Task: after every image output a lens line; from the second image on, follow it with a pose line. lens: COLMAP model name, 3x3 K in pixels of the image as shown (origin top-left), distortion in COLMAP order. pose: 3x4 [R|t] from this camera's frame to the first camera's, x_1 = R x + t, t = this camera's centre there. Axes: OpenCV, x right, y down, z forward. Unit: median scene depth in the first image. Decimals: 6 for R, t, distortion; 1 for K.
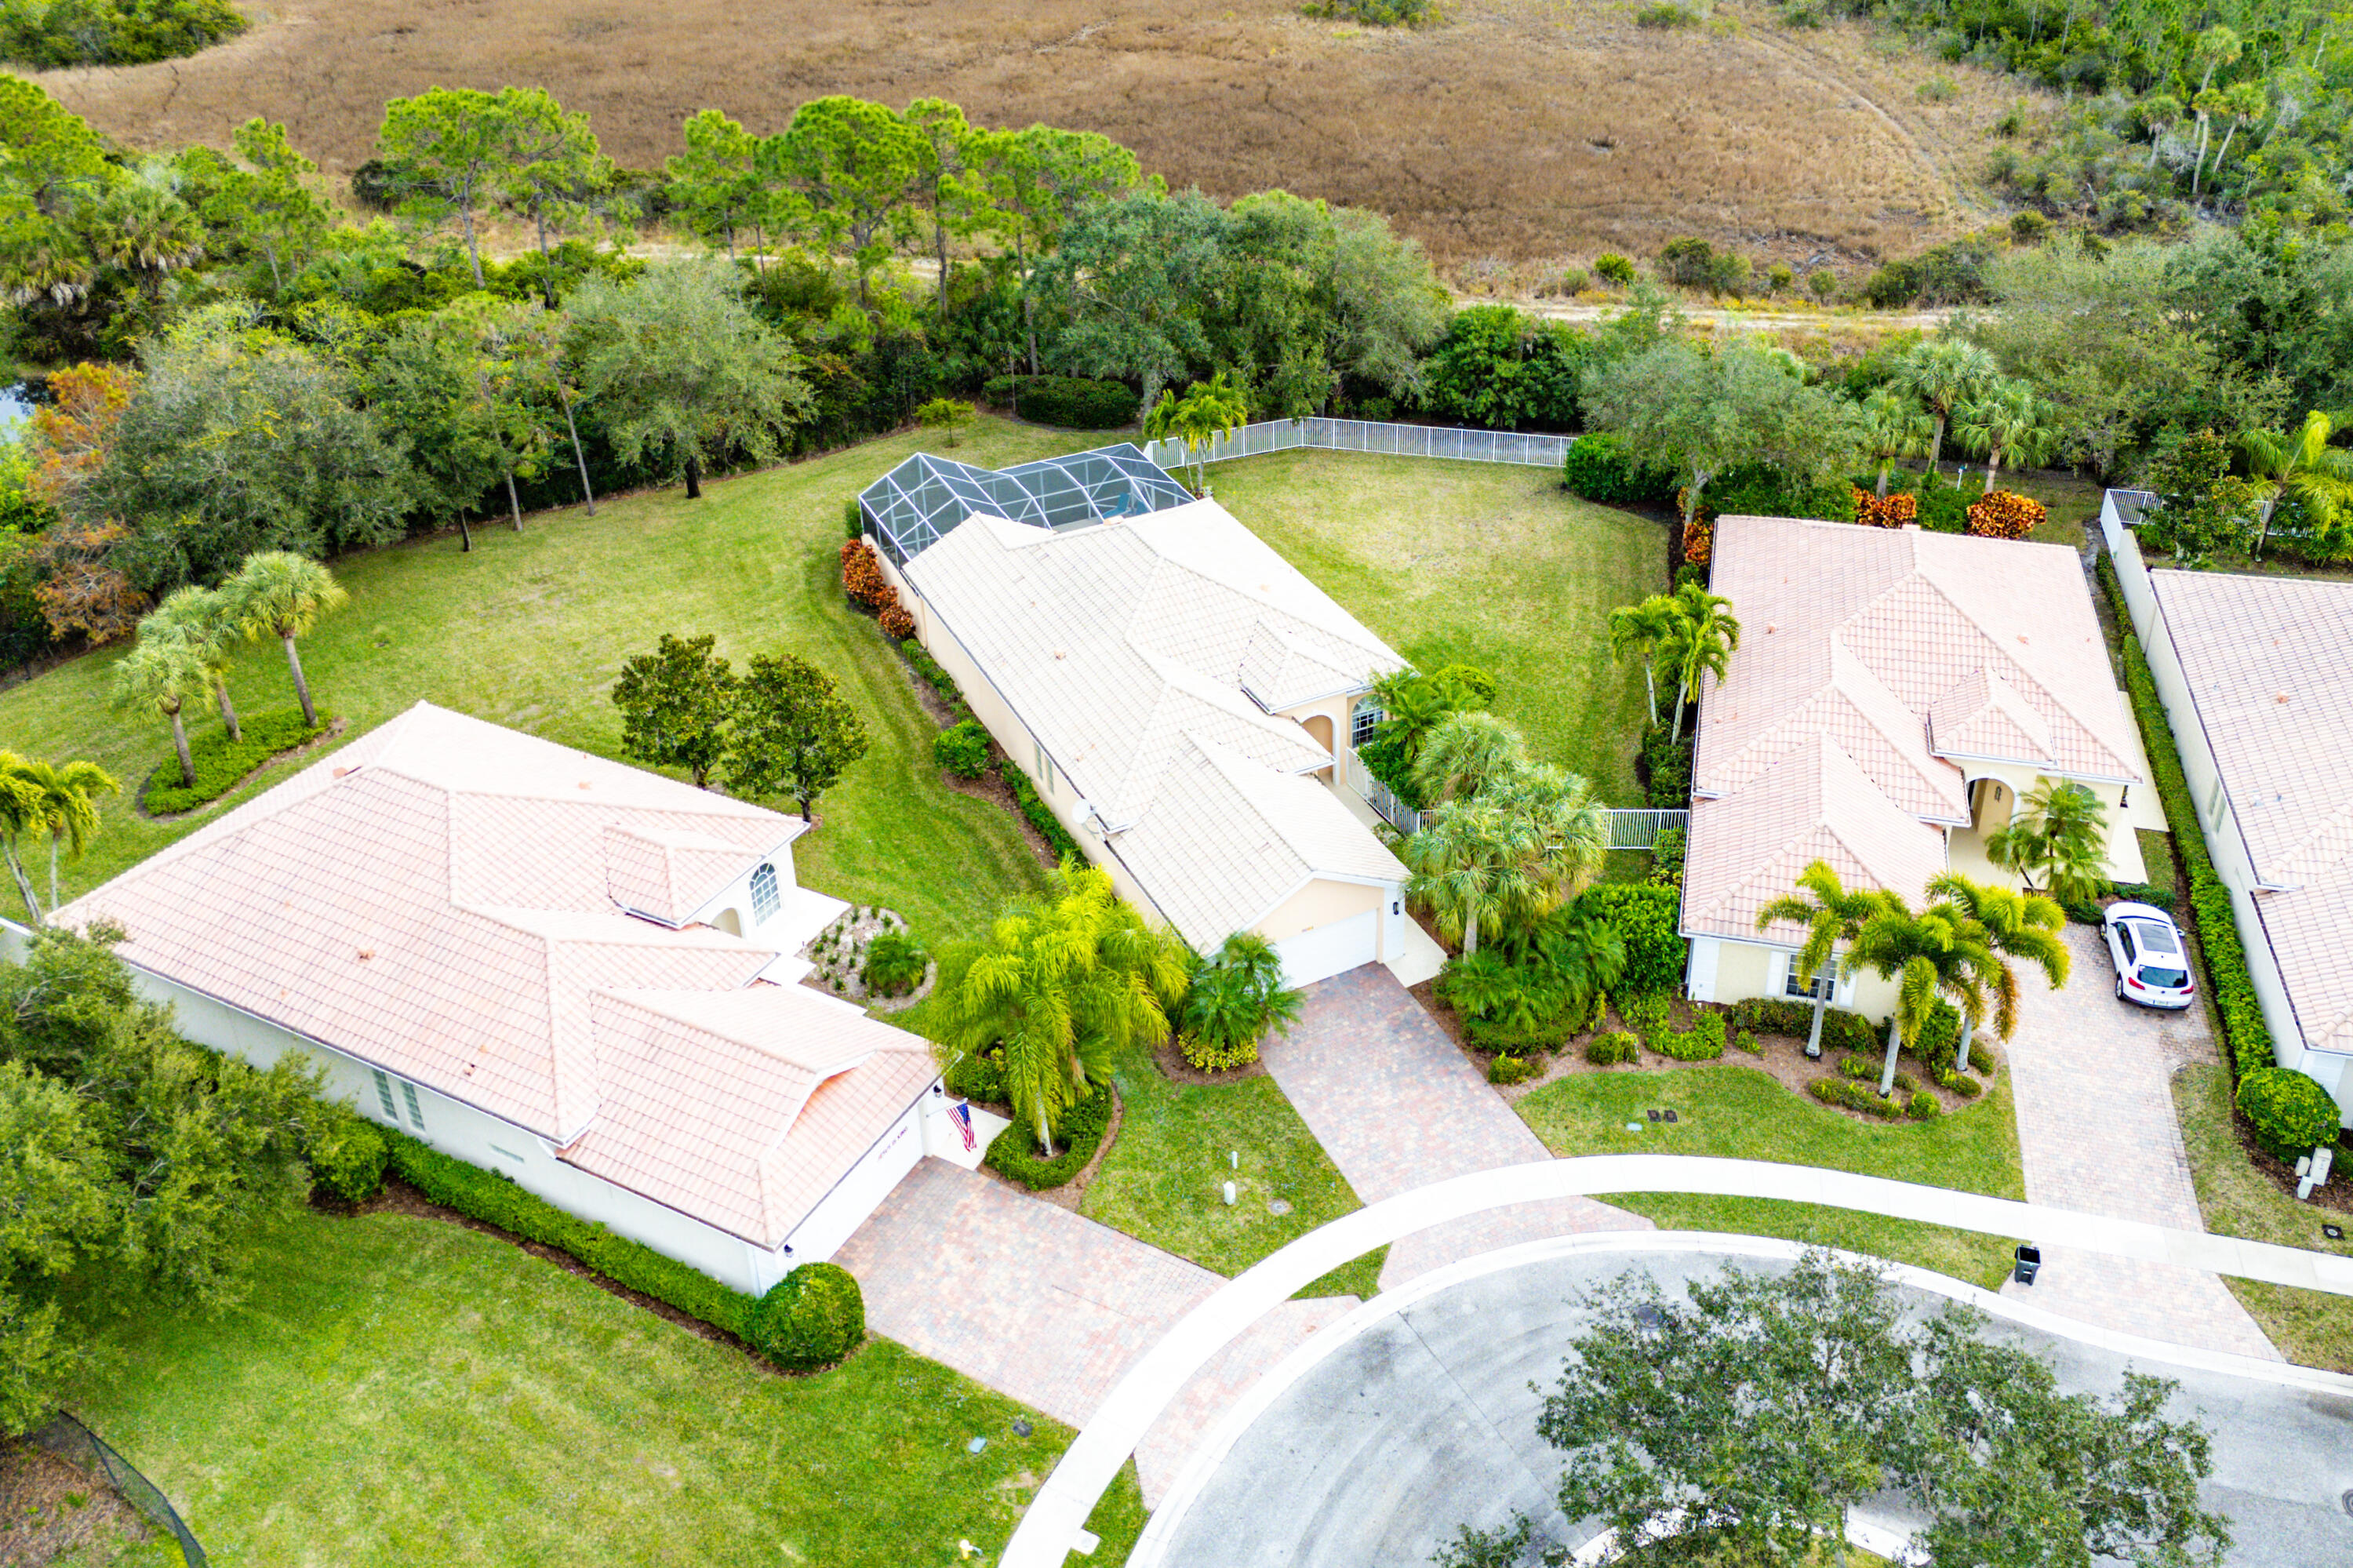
lens RADIAL K [[1794.7, 0, 1280.4], [0, 1794.7, 682.4], [0, 0, 1]] dist [0.035408, -0.017760]
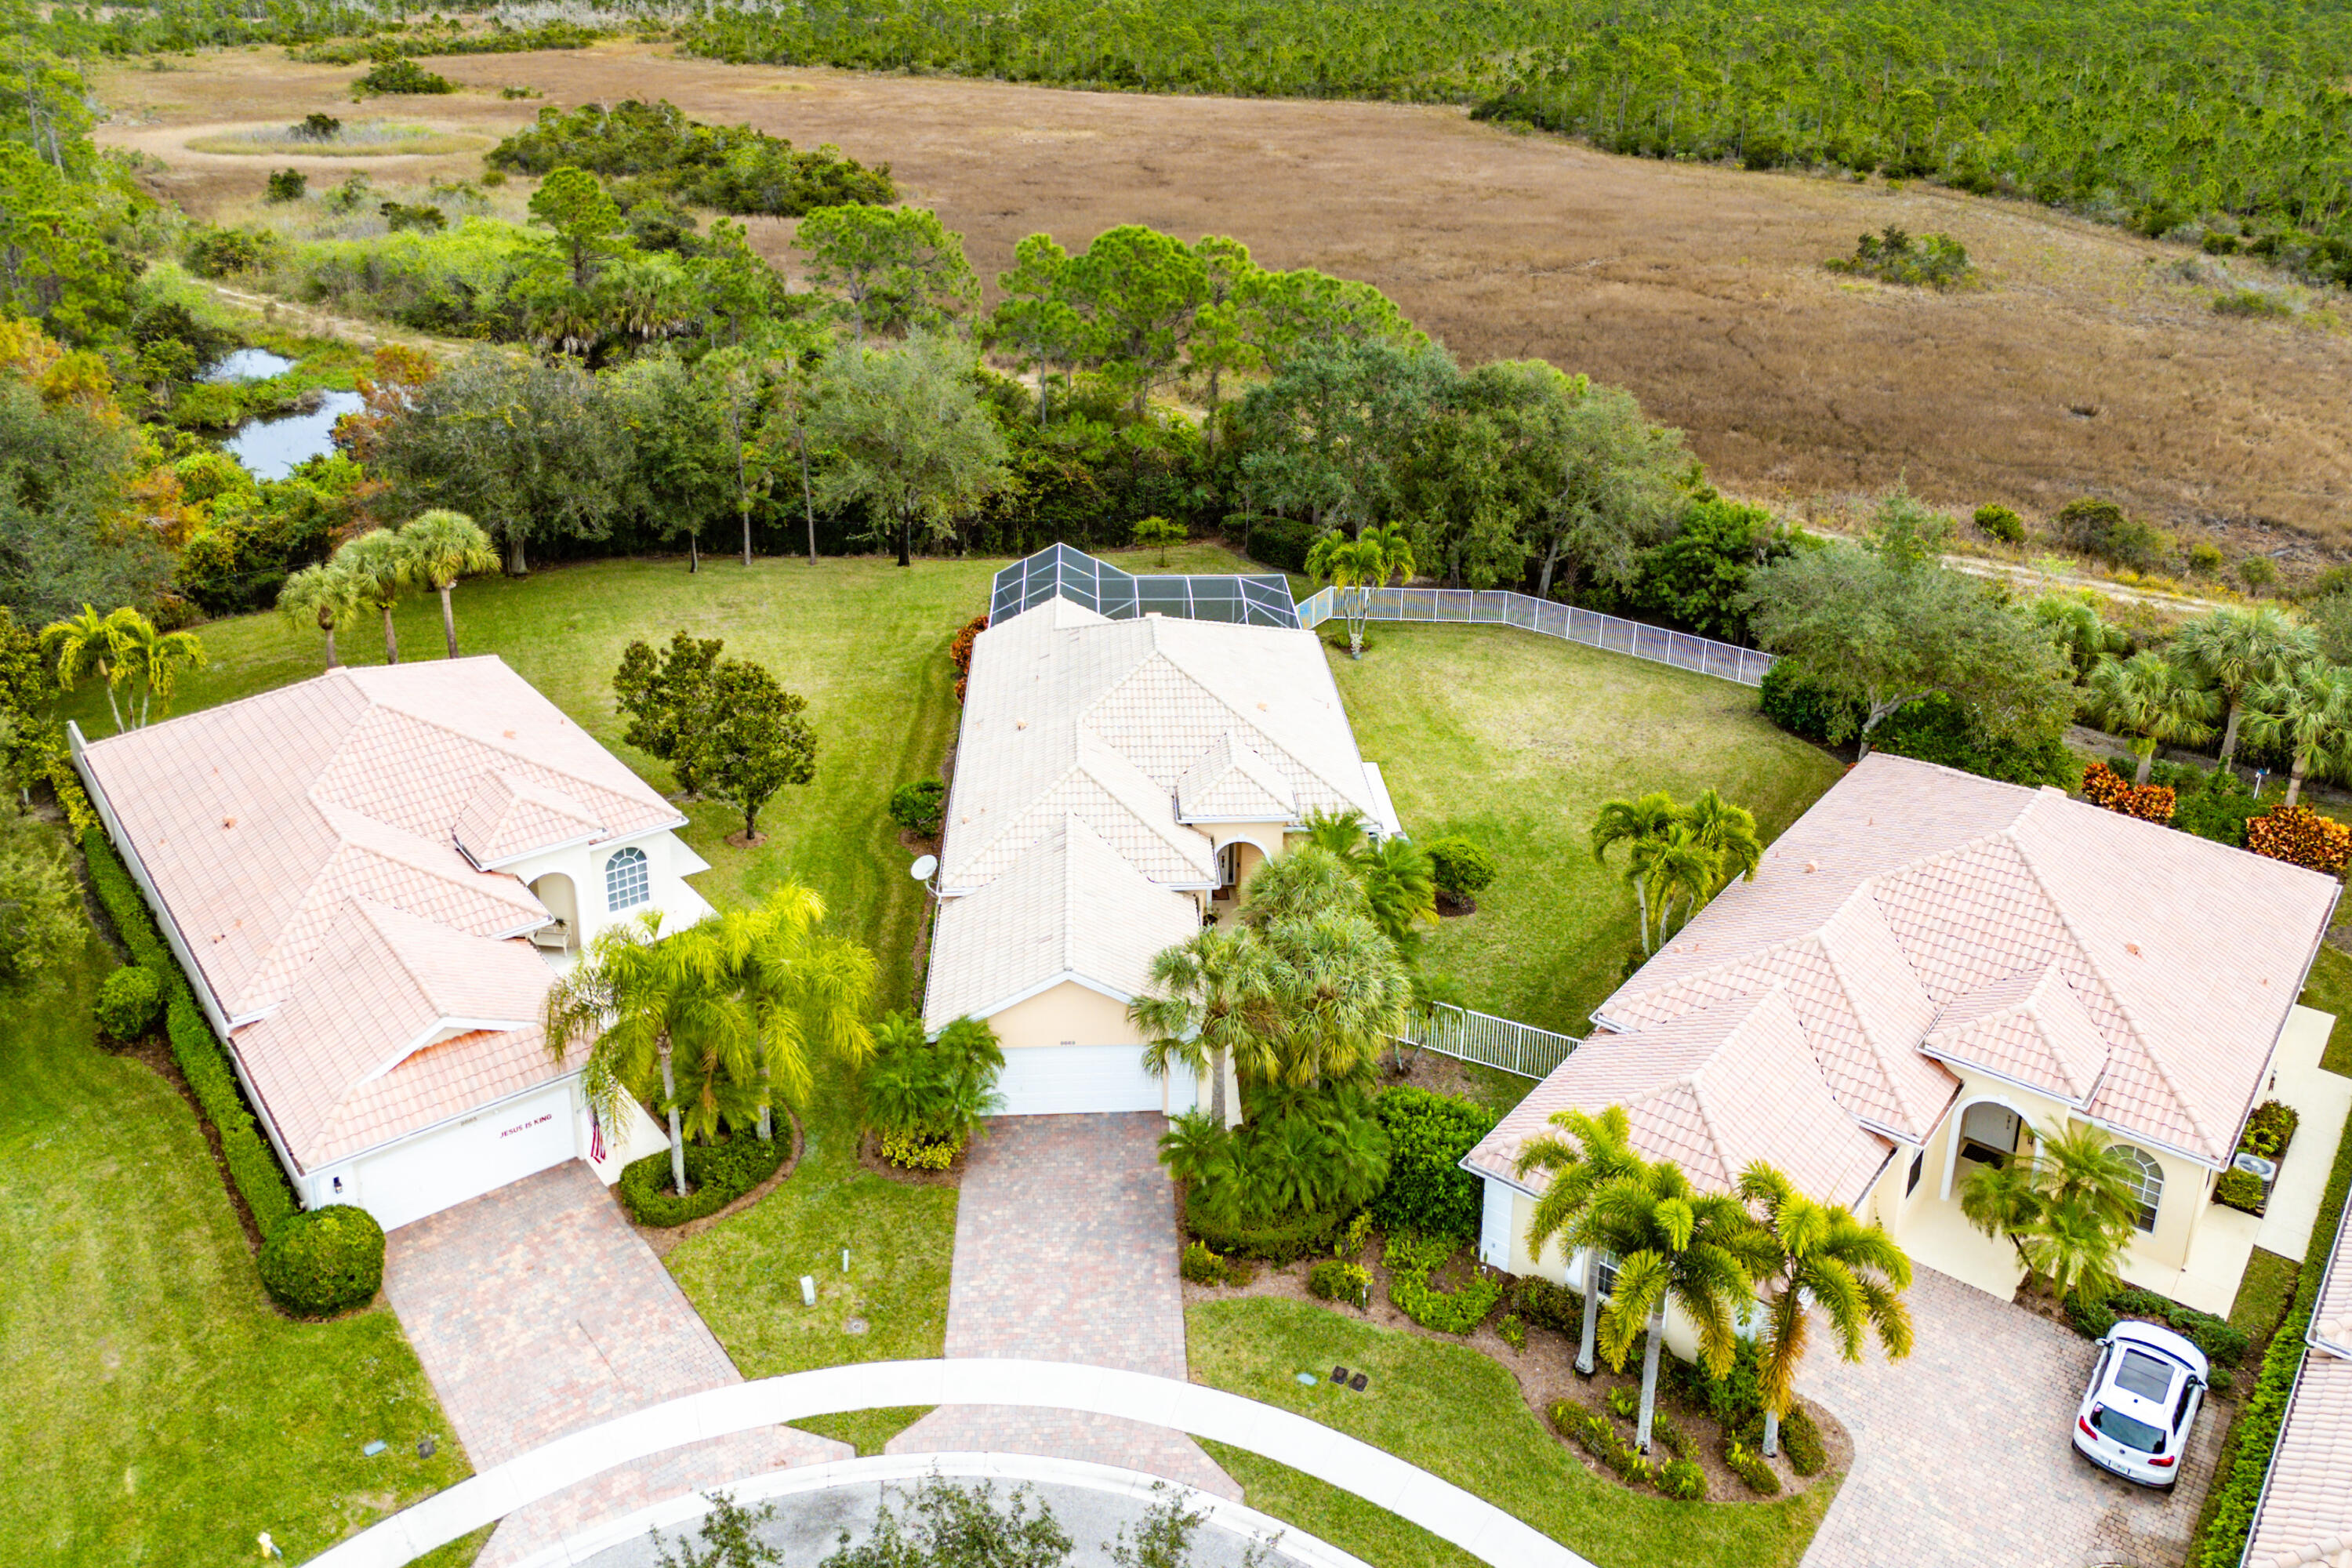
lens RADIAL K [[1793.9, 0, 1212.6], [0, 1793.9, 603.4], [0, 0, 1]] dist [0.035408, -0.017760]
pose [[0.909914, 0.163403, -0.381257, 0.352255], [-0.231897, 0.962476, -0.140939, 0.035490], [0.343921, 0.216655, 0.913663, 0.165972]]
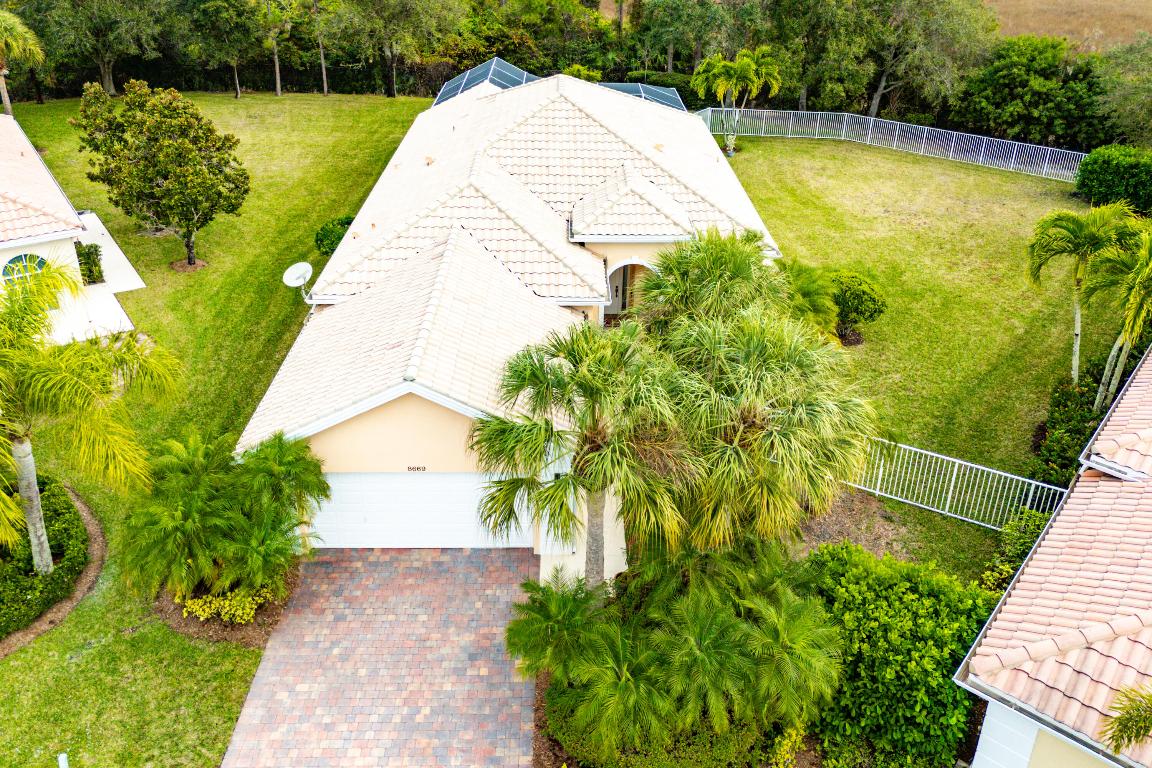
lens RADIAL K [[878.6, 0, 589.4], [0, 878.6, 310.1], [0, 0, 1]] dist [0.035408, -0.017760]
pose [[0.890901, 0.221534, -0.396507, 0.187952], [-0.256699, 0.965776, -0.037175, 0.066542], [0.374701, 0.134902, 0.917279, 0.647809]]
